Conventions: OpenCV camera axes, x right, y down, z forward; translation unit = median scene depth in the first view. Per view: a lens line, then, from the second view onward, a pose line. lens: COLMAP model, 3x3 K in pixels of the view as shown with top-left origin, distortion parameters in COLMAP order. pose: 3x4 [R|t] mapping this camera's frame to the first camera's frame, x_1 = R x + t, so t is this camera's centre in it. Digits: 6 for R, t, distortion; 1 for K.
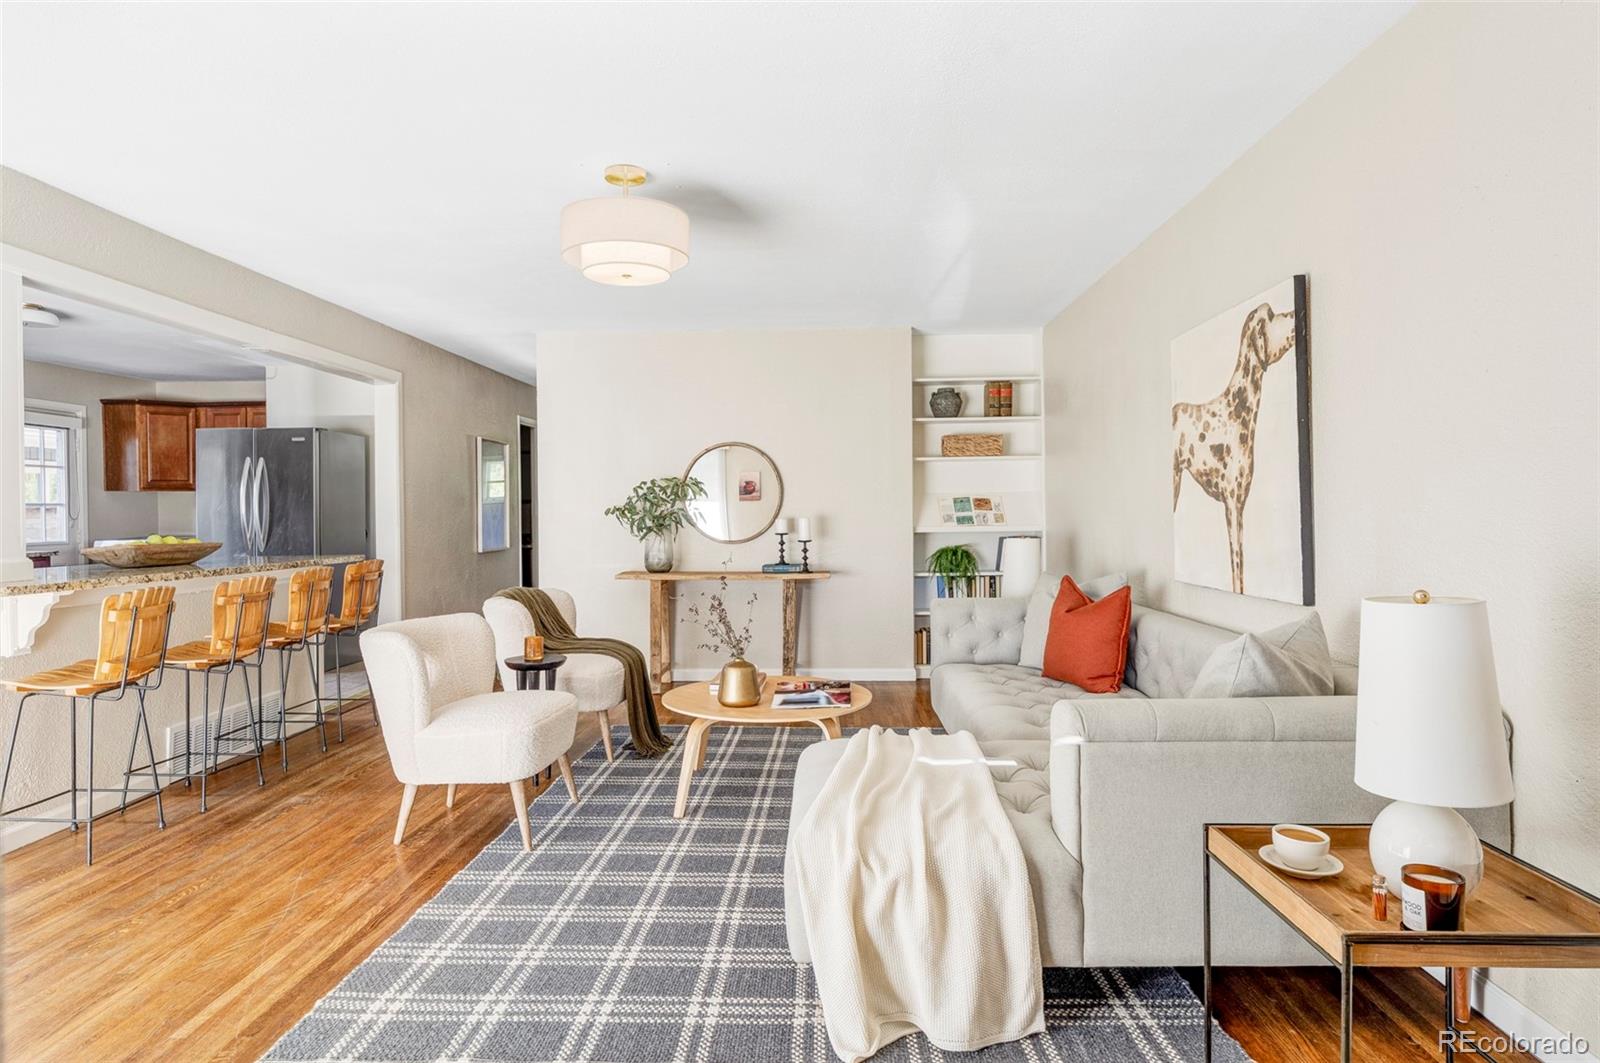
lens RADIAL K [[923.2, 0, 796.7], [0, 923.2, 524.2], [0, 0, 1]] dist [-0.005240, 0.000741]
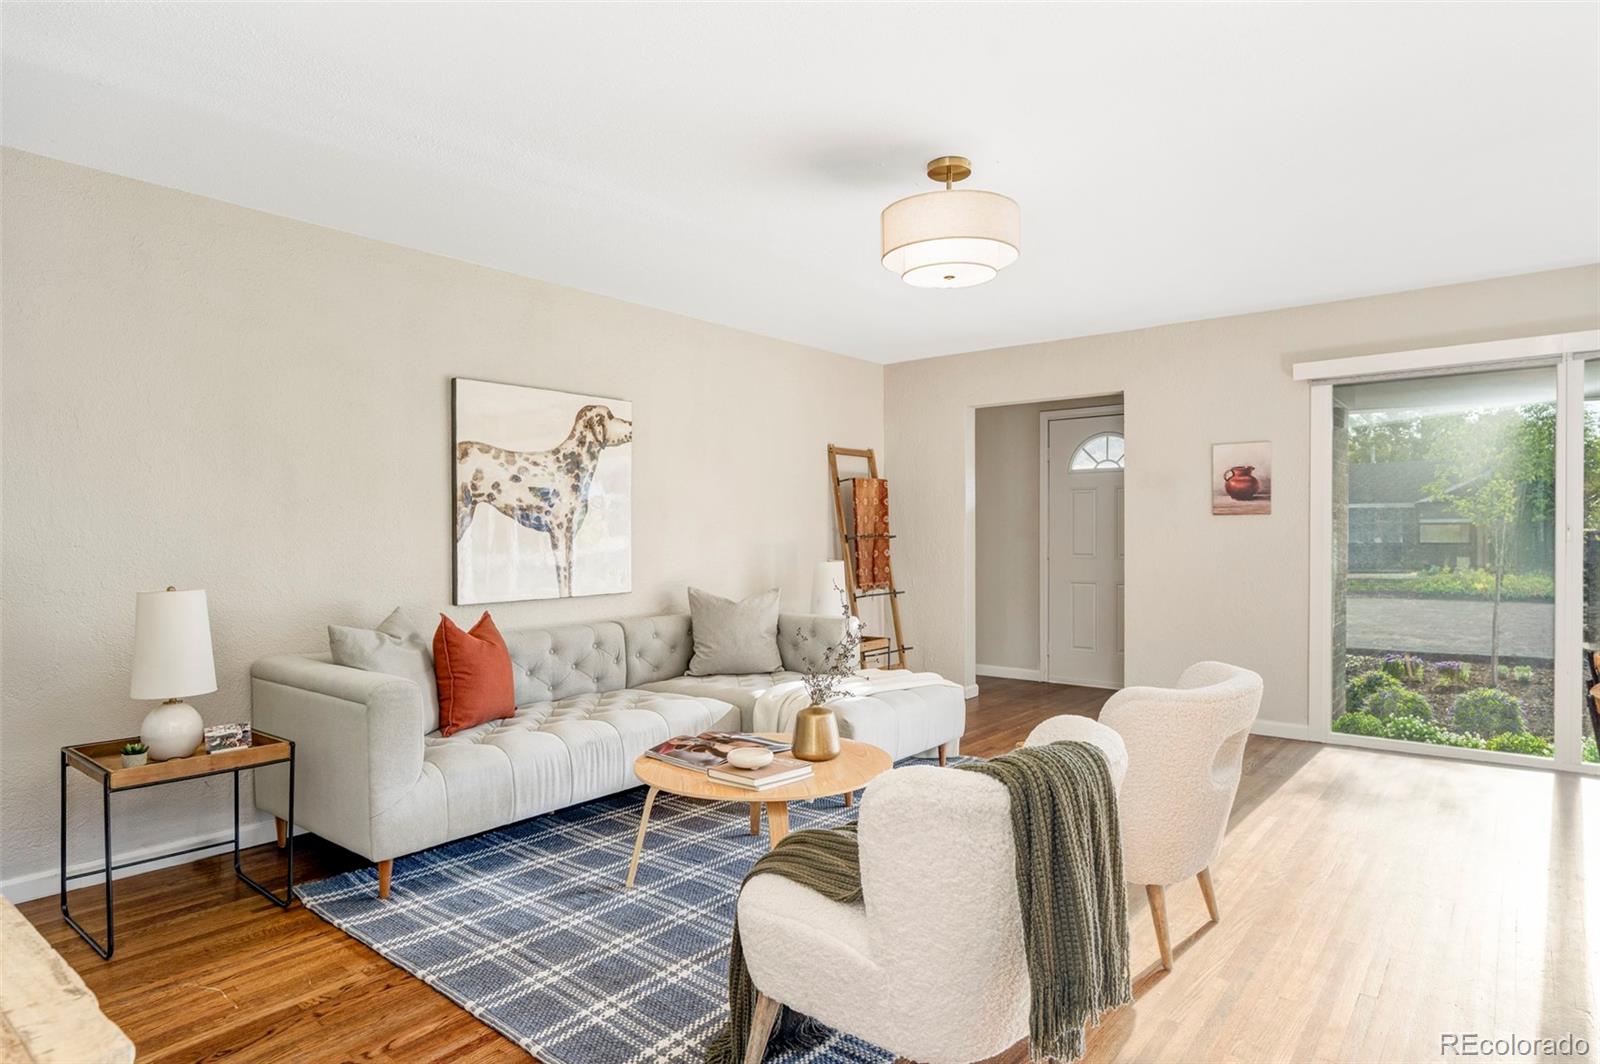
lens RADIAL K [[923.2, 0, 798.1], [0, 923.2, 532.6], [0, 0, 1]] dist [-0.005240, 0.000741]
pose [[-0.792210, 0.013166, 0.610106, -0.651457], [0.021968, 0.999735, 0.006951, -0.024412], [-0.609853, 0.018910, -0.792289, 1.871946]]
